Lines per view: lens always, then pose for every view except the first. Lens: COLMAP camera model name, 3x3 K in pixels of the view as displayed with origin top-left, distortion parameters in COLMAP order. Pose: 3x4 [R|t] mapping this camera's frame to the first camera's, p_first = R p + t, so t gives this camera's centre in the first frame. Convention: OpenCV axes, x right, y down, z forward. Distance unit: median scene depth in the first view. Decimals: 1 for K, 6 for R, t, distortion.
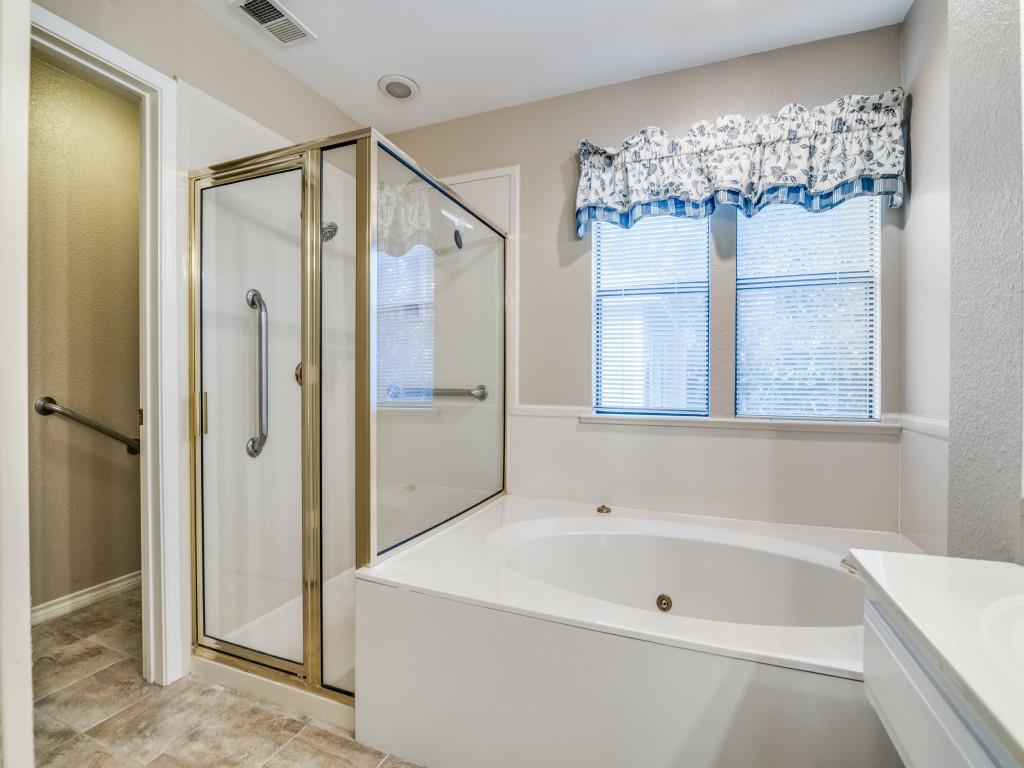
lens RADIAL K [[474.7, 0, 513.2], [0, 474.7, 380.2], [0, 0, 1]] dist [-0.018007, 0.000362]
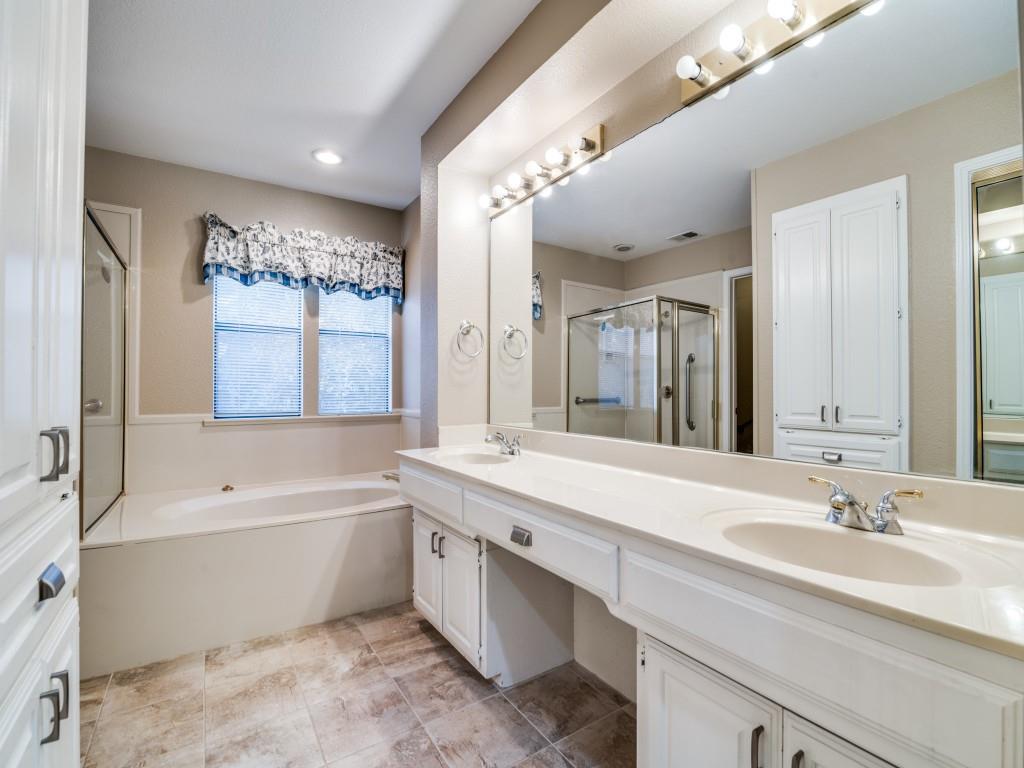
lens RADIAL K [[474.7, 0, 513.2], [0, 474.7, 380.2], [0, 0, 1]] dist [-0.018007, 0.000362]
pose [[0.580788, 0.011540, 0.813973, -0.471568], [0.007968, 0.999771, -0.019859, -0.004301], [-0.814016, 0.018019, 0.580563, -0.493585]]
